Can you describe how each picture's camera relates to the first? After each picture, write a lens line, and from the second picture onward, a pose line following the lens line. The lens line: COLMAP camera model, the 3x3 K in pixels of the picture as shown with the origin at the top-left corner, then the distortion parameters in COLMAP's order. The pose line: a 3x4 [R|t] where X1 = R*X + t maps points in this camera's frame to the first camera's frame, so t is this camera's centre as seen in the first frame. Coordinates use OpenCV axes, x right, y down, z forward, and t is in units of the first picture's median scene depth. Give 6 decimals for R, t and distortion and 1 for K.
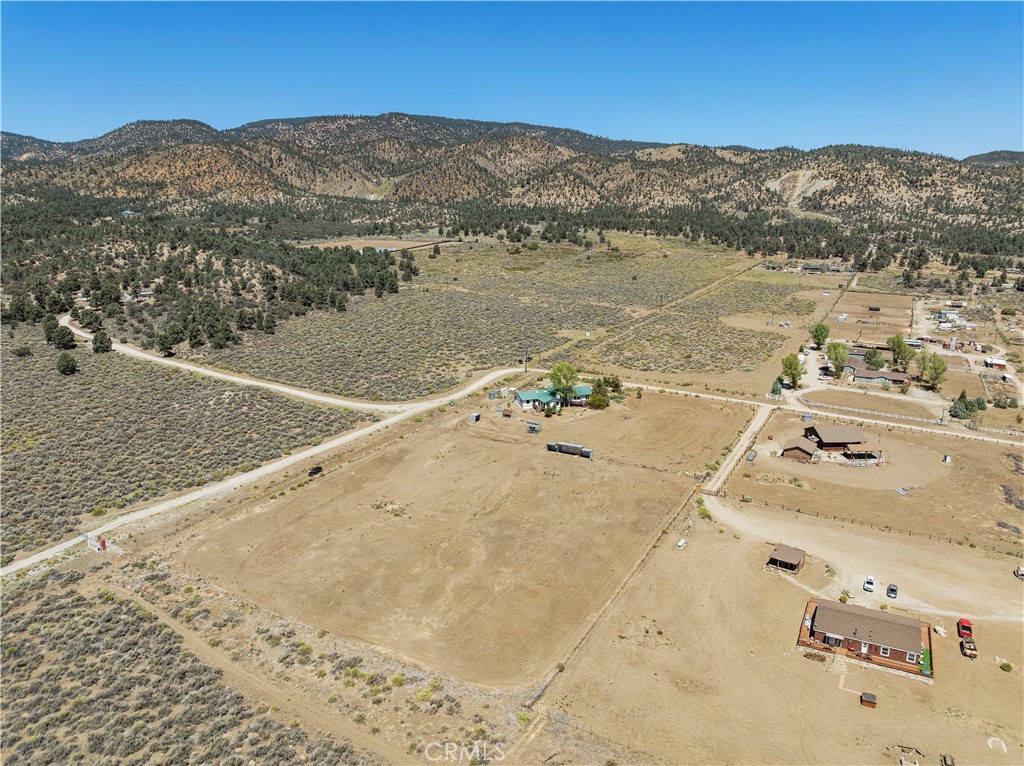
lens RADIAL K [[727.7, 0, 511.8], [0, 727.7, 384.9], [0, 0, 1]] dist [-0.036213, -0.003080]
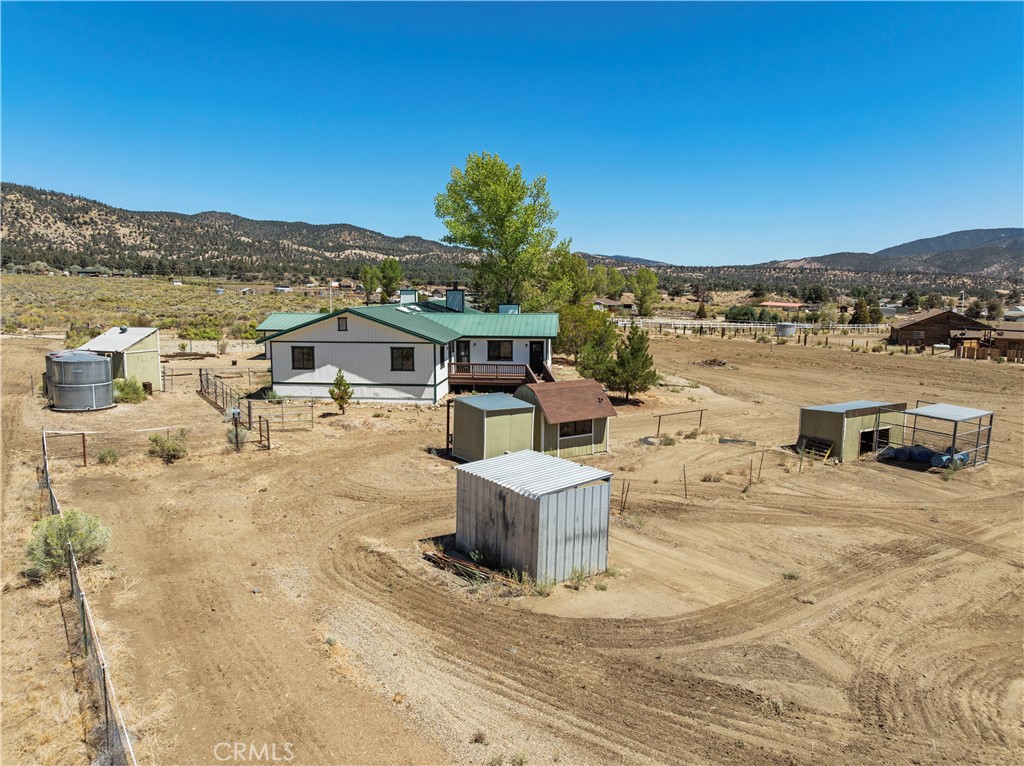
lens RADIAL K [[727.7, 0, 516.4], [0, 727.7, 381.4], [0, 0, 1]] dist [-0.036213, -0.003080]
pose [[0.436630, -0.116557, 0.892059, -0.133674], [0.203332, 0.978699, 0.028354, 0.030862], [-0.876362, 0.169004, 0.451029, 1.046284]]
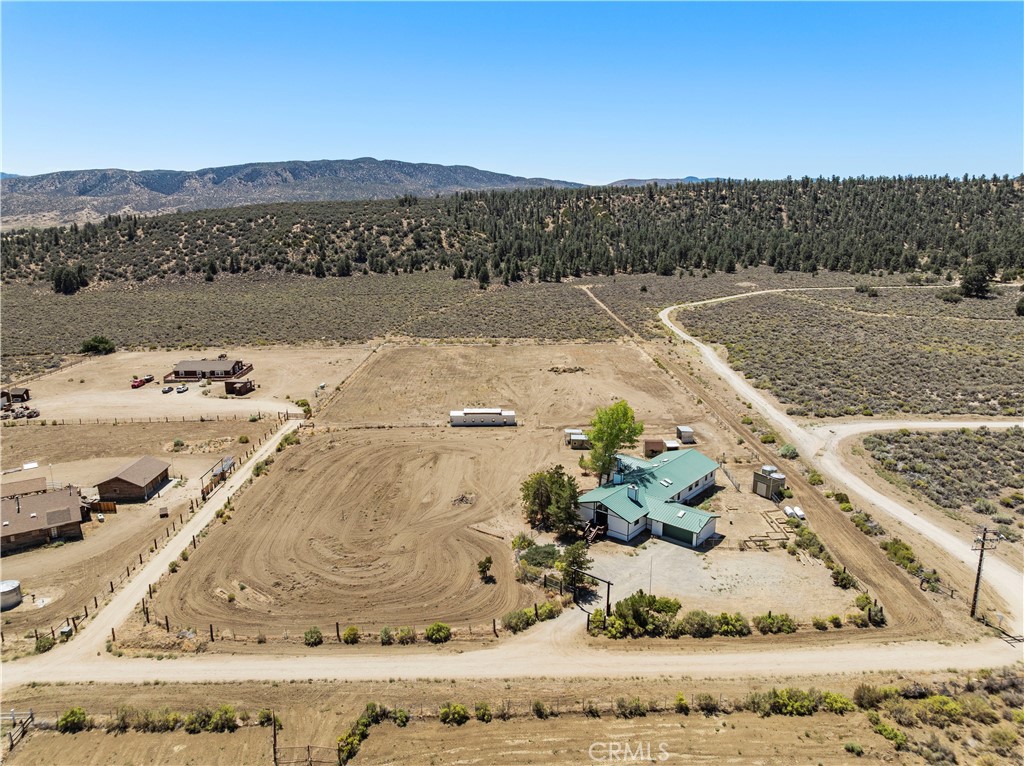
lens RADIAL K [[727.7, 0, 512.7], [0, 727.7, 383.3], [0, 0, 1]] dist [-0.036213, -0.003080]
pose [[-0.873176, 0.114892, -0.473670, 0.382916], [-0.117606, 0.893442, 0.433510, -0.255511], [0.473003, 0.434237, -0.766620, 1.496782]]
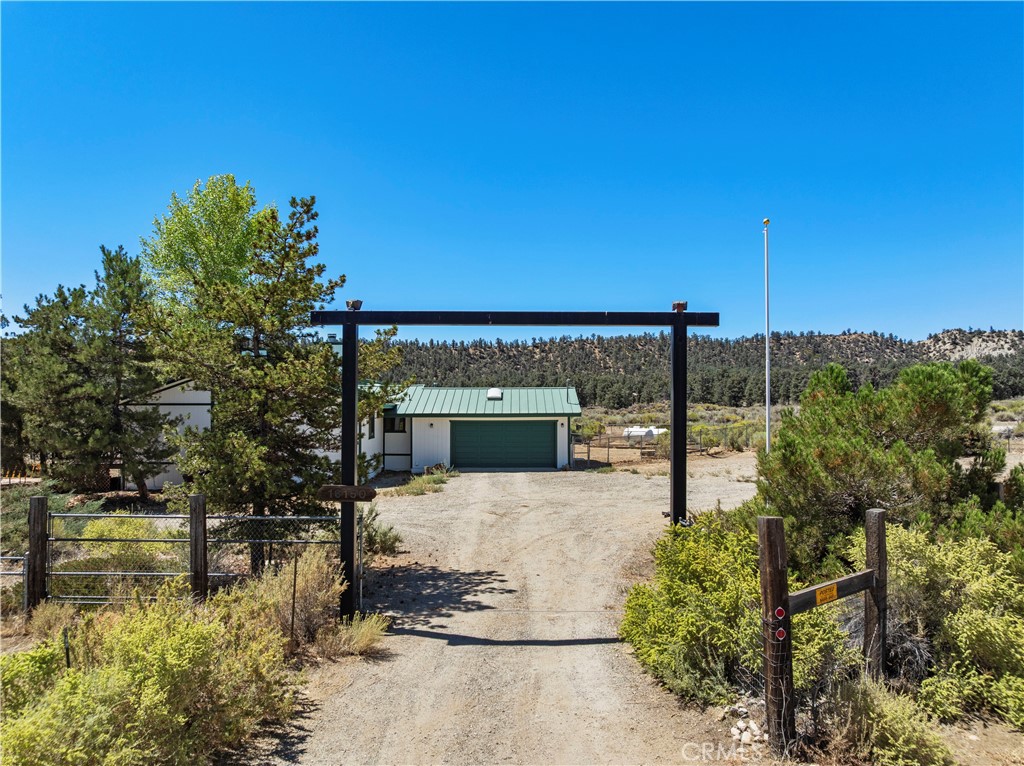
lens RADIAL K [[727.7, 0, 510.4], [0, 727.7, 383.5], [0, 0, 1]] dist [-0.036213, -0.003080]
pose [[-0.353658, -0.033472, -0.934776, 0.225615], [-0.215748, 0.975332, 0.046701, -0.009332], [0.910153, 0.218192, -0.352155, 1.290881]]
